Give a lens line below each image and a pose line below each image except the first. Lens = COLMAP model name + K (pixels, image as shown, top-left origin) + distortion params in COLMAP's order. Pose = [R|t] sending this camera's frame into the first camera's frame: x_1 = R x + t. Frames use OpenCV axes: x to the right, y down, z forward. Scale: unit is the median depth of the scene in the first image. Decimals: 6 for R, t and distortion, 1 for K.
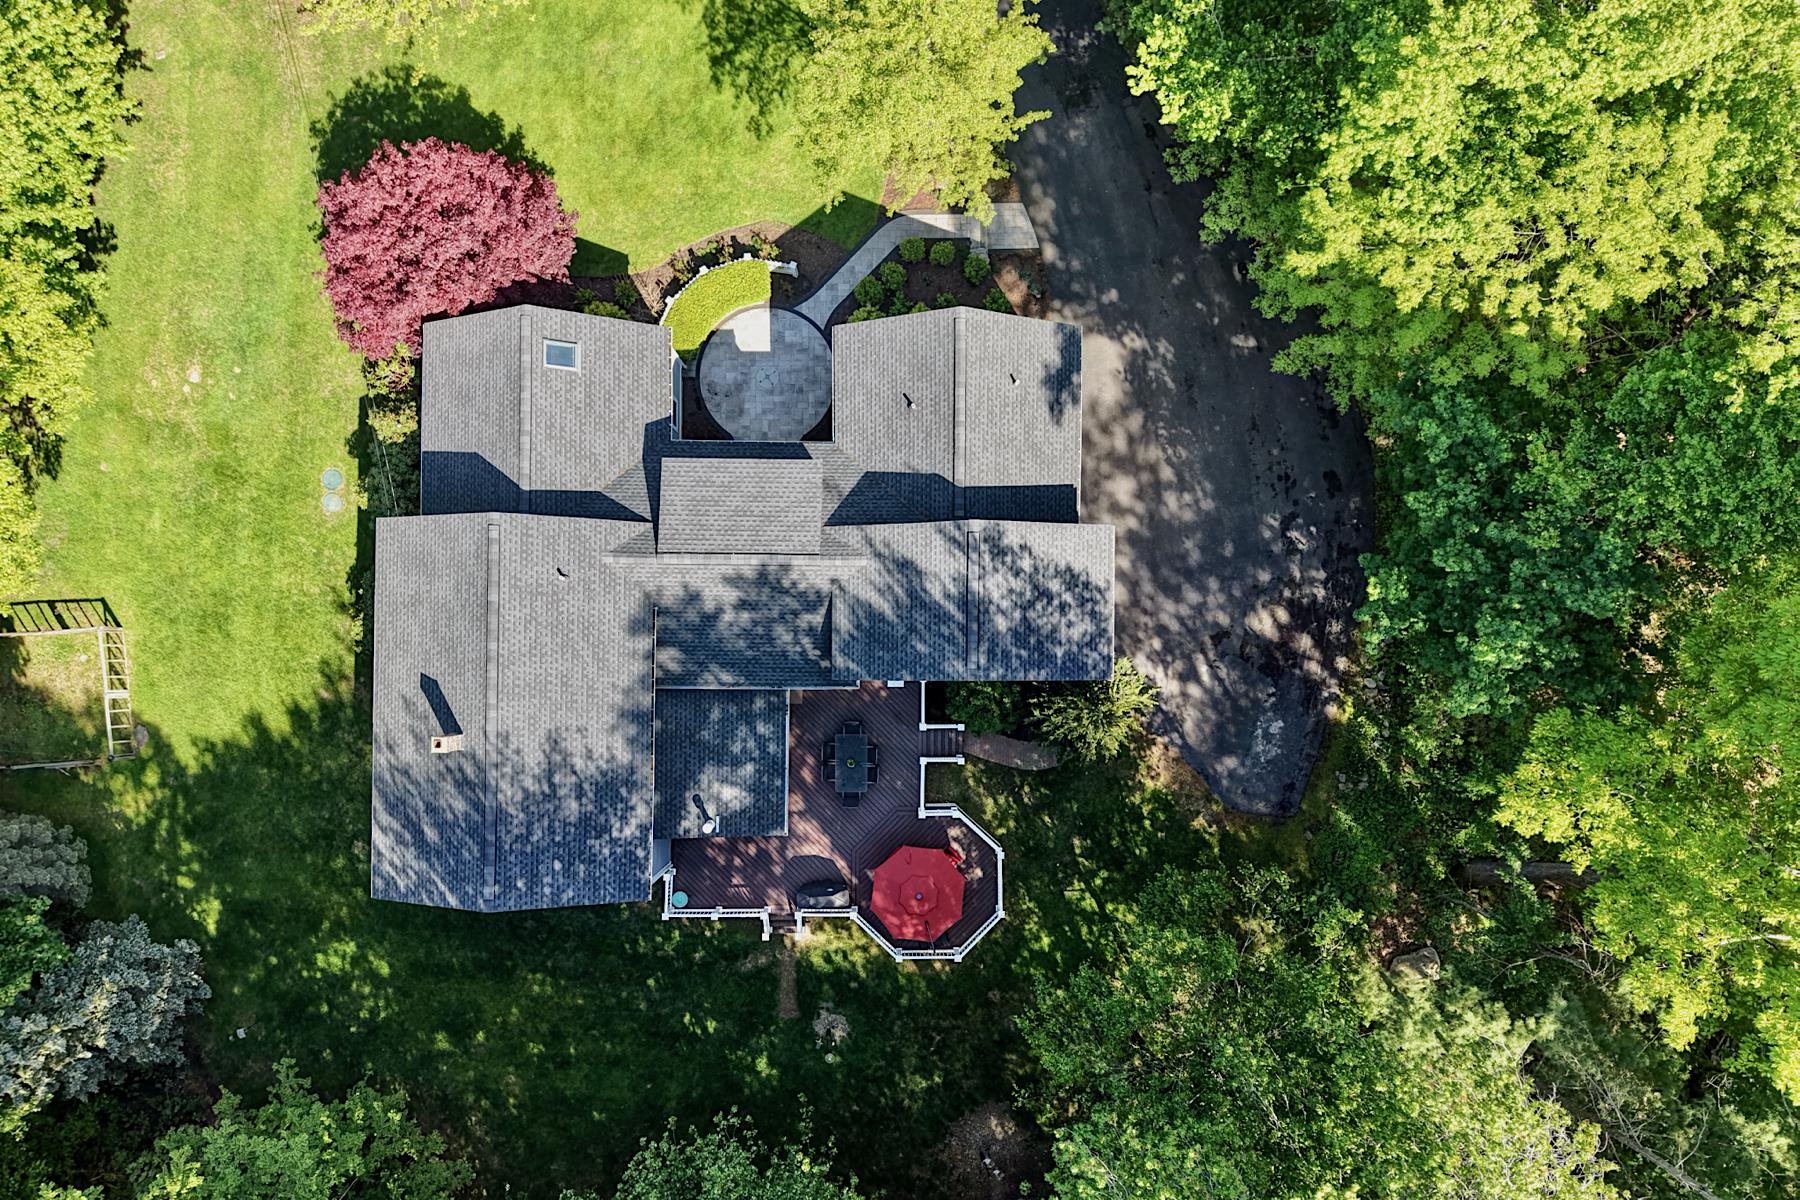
lens RADIAL K [[1173.9, 0, 900.4], [0, 1173.9, 648.4], [0, 0, 1]] dist [0.026795, -0.053646]
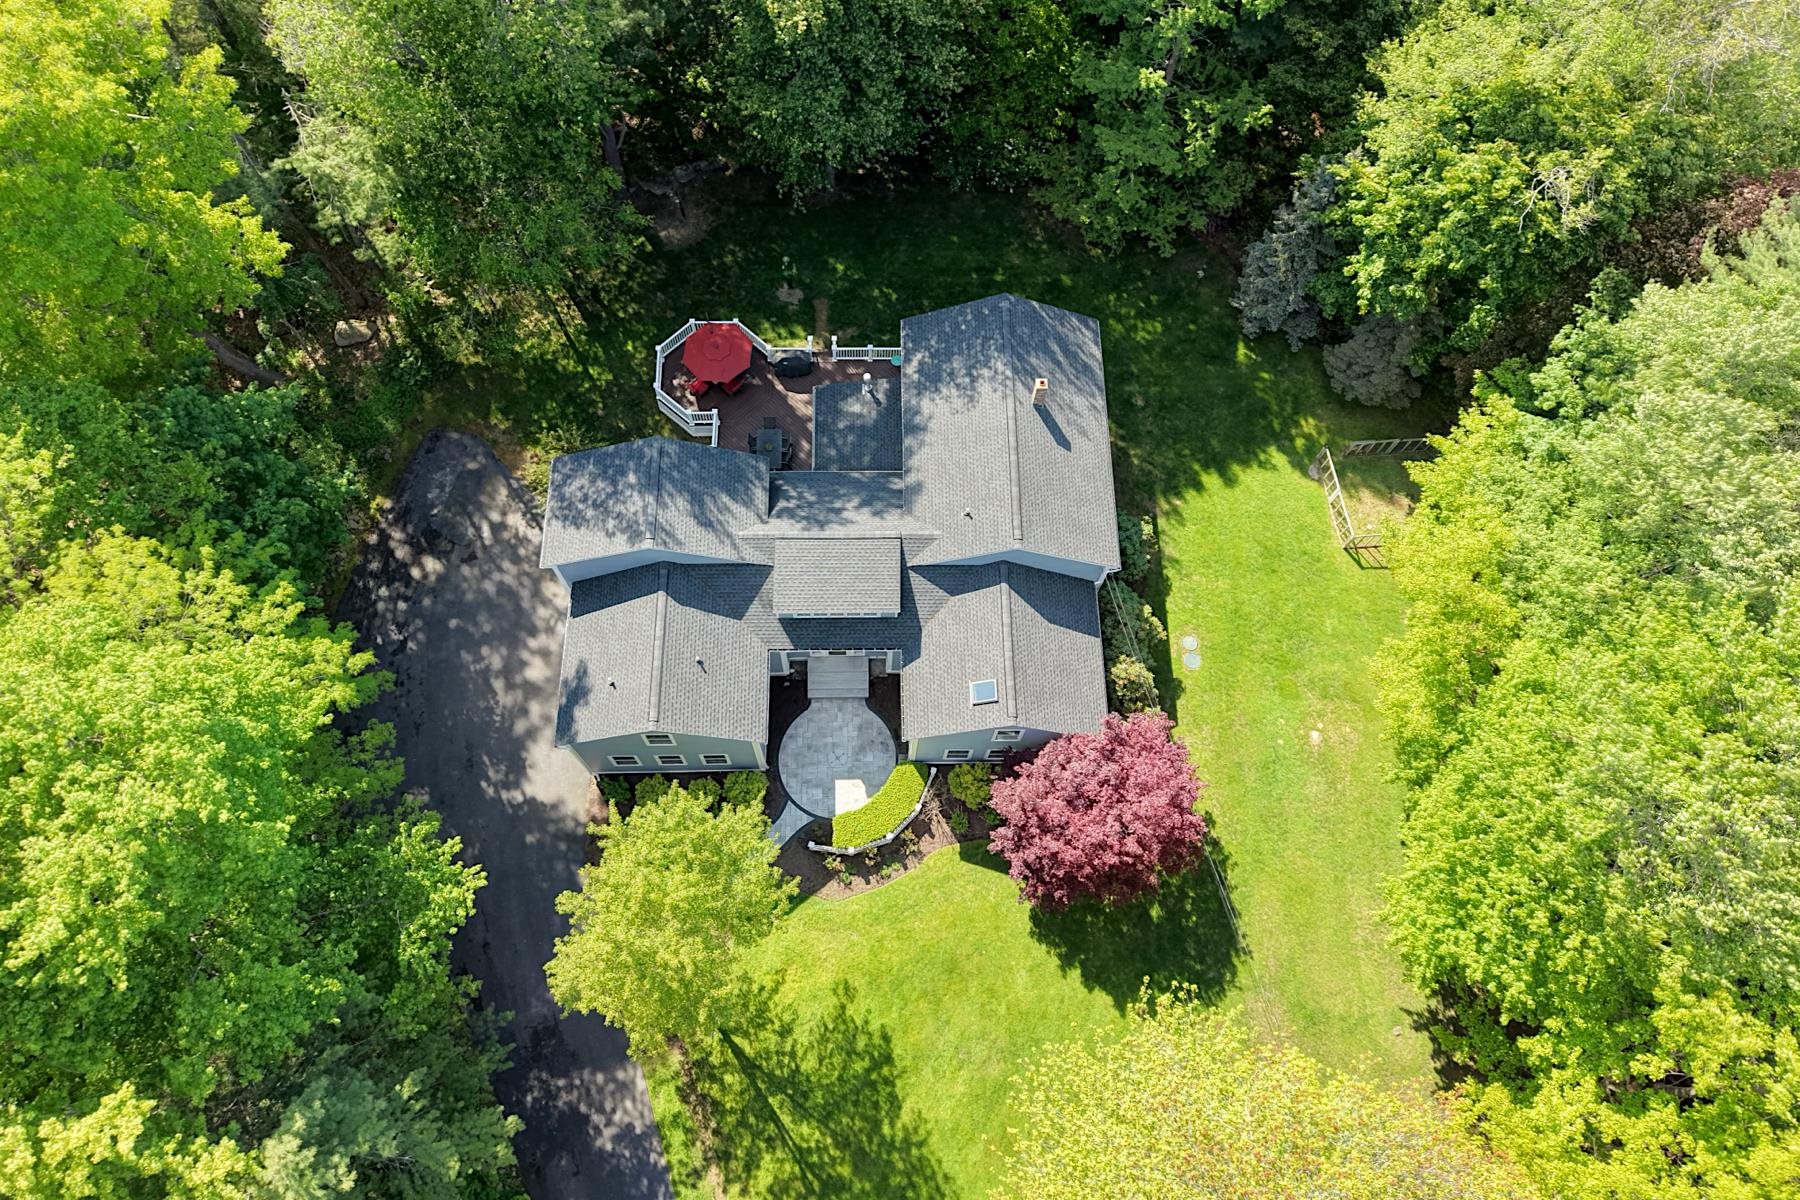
lens RADIAL K [[1201.0, 0, 900.0], [0, 1201.0, 600.0], [0, 0, 1]] dist [0.021667, -0.081520]
pose [[-0.999457, 0.004059, -0.032690, -0.142133], [-0.016699, -0.917844, 0.396589, -0.579206], [-0.028395, 0.396920, 0.917414, -0.155960]]
